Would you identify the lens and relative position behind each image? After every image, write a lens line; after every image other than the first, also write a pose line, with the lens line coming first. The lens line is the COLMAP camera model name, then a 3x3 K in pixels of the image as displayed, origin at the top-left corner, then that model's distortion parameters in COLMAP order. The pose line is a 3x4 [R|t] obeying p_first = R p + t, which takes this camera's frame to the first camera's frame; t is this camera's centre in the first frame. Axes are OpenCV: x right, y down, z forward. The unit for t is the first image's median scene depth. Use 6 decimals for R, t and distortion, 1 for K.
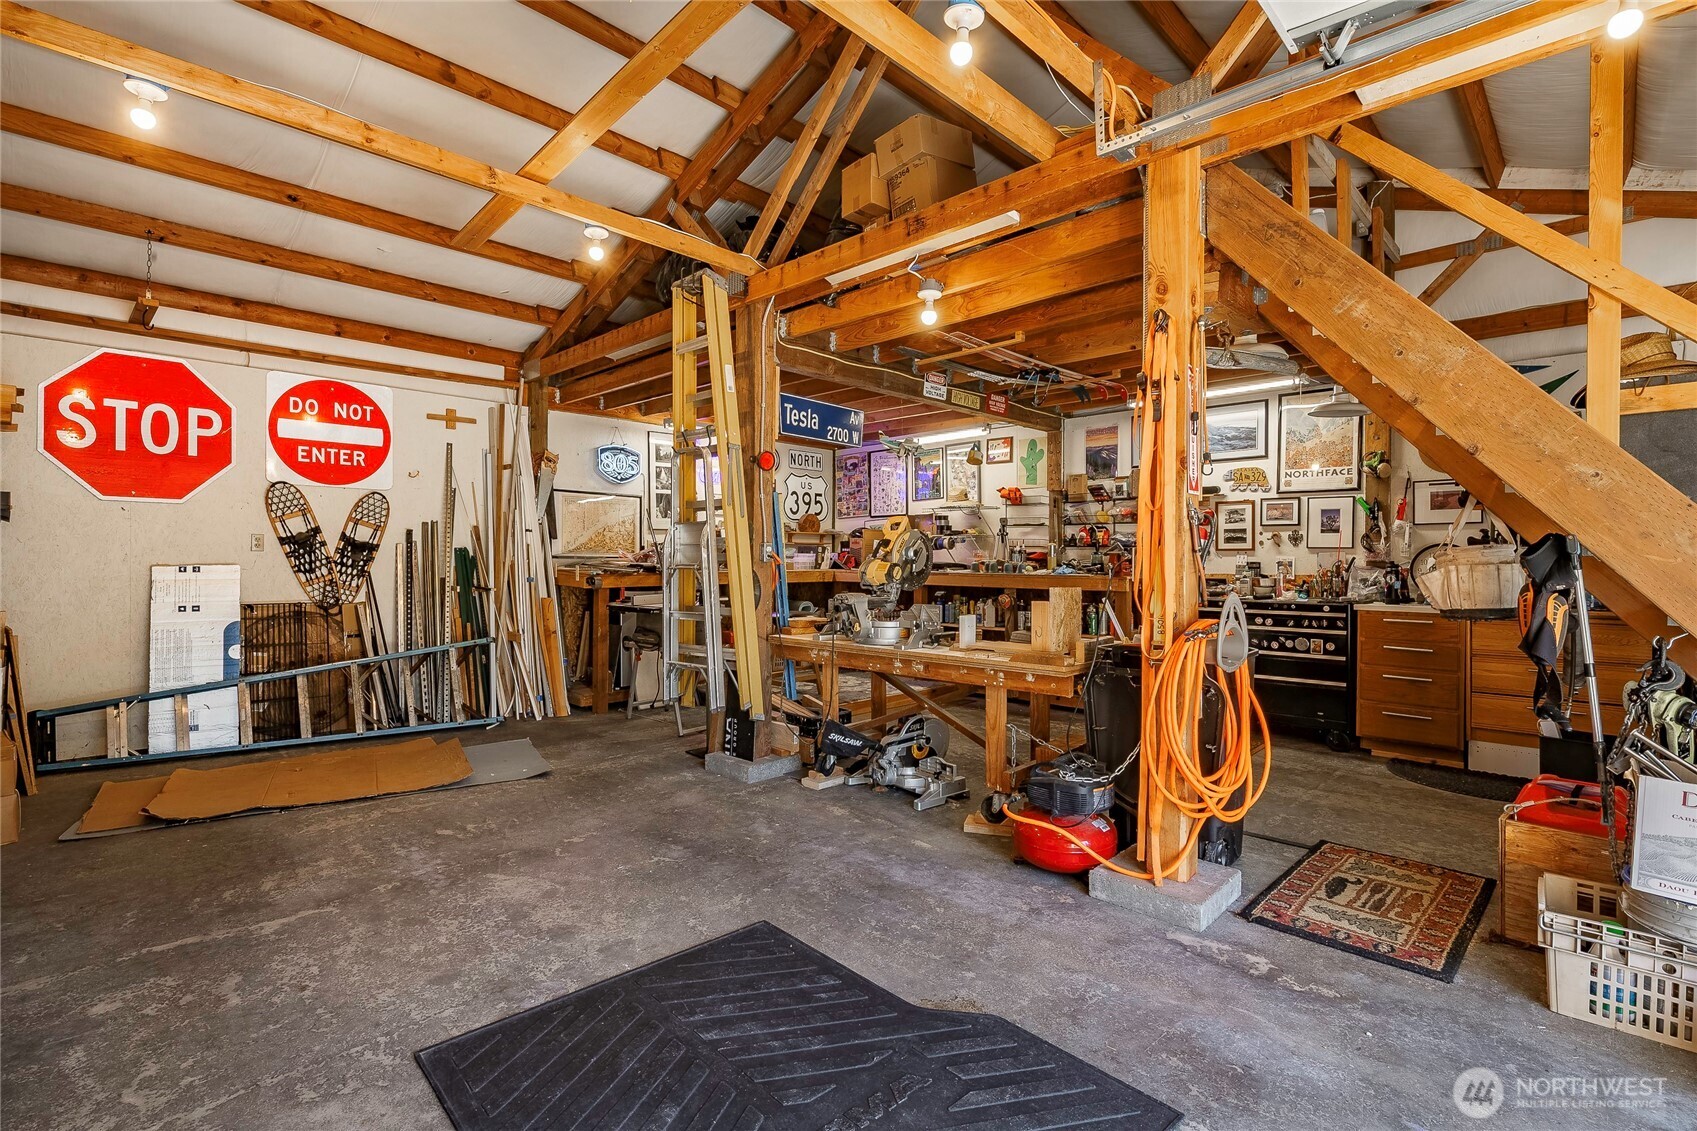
lens RADIAL K [[763.1, 0, 854.7], [0, 763.1, 566.1], [0, 0, 1]] dist [-0.004994, -0.001184]
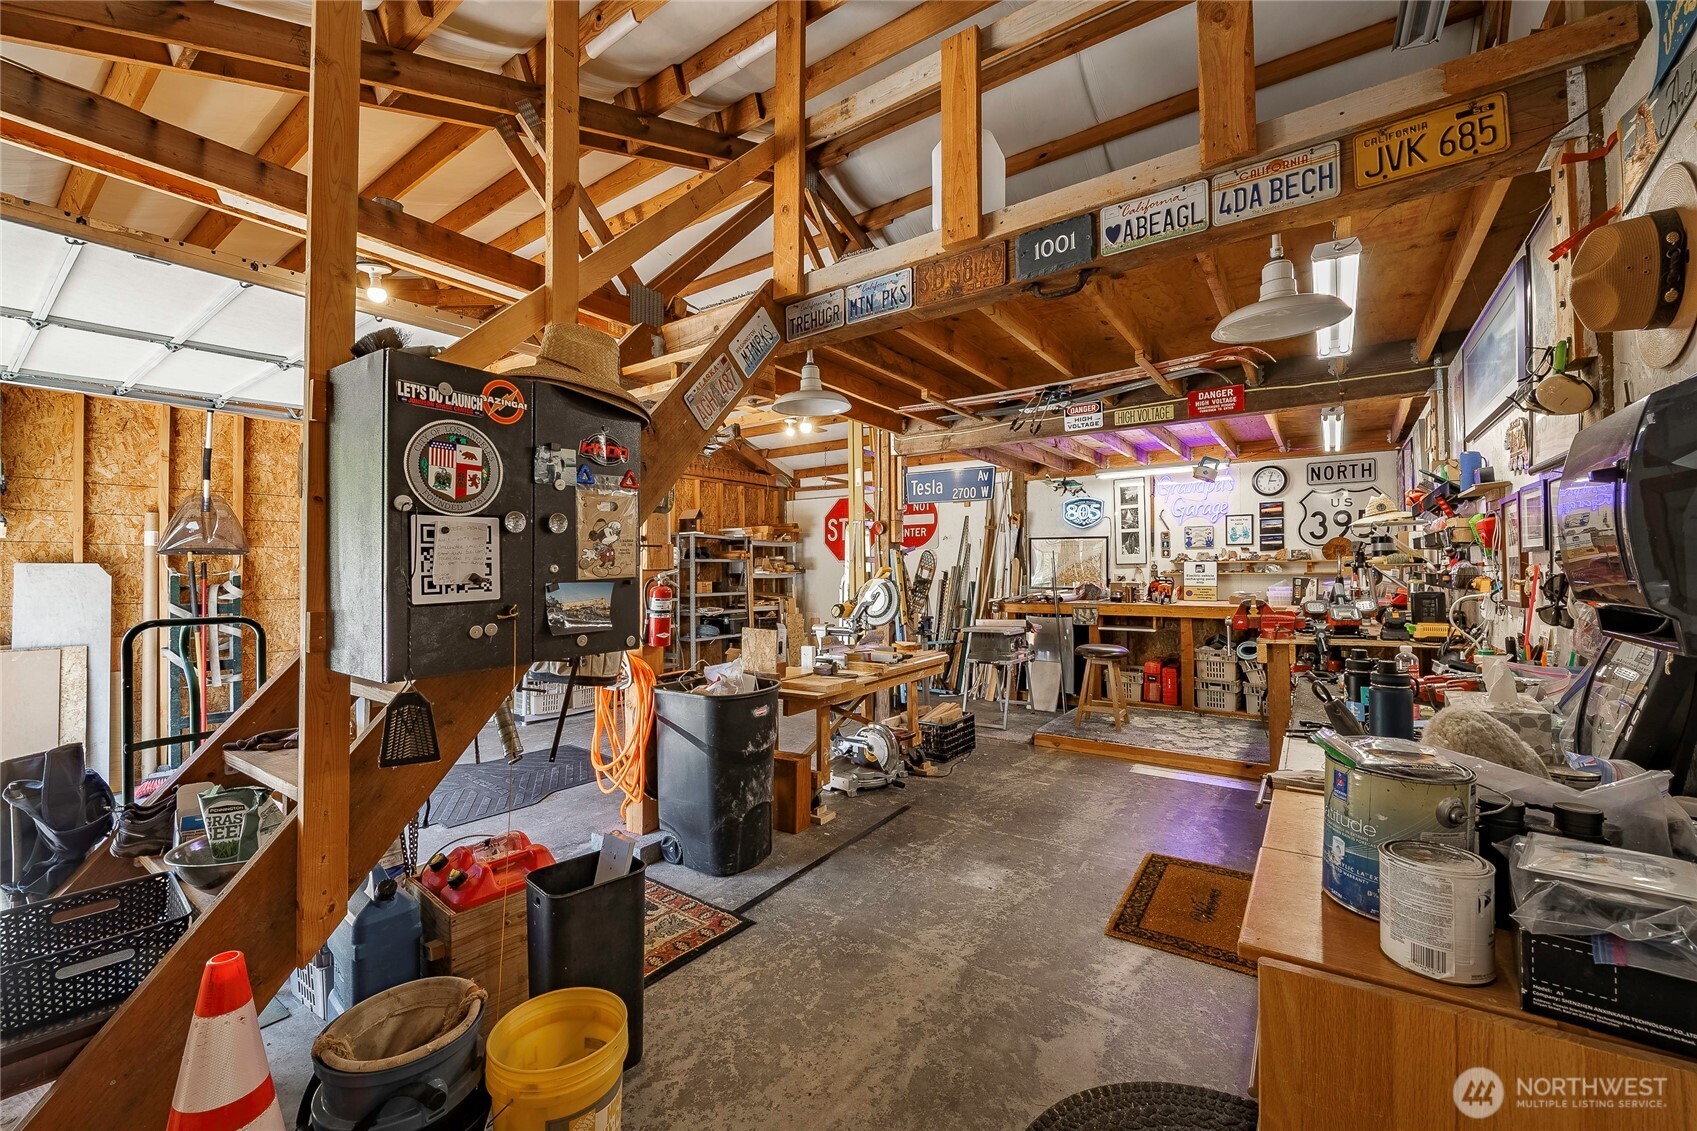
lens RADIAL K [[664.3, 0, 858.1], [0, 664.3, 564.9], [0, 0, 1]] dist [-0.000285, -0.000012]
pose [[0.179113, -0.016188, -0.983695, 0.844629], [-0.005076, 0.999836, -0.017378, -0.037022], [0.983815, 0.008106, 0.179002, 0.570668]]
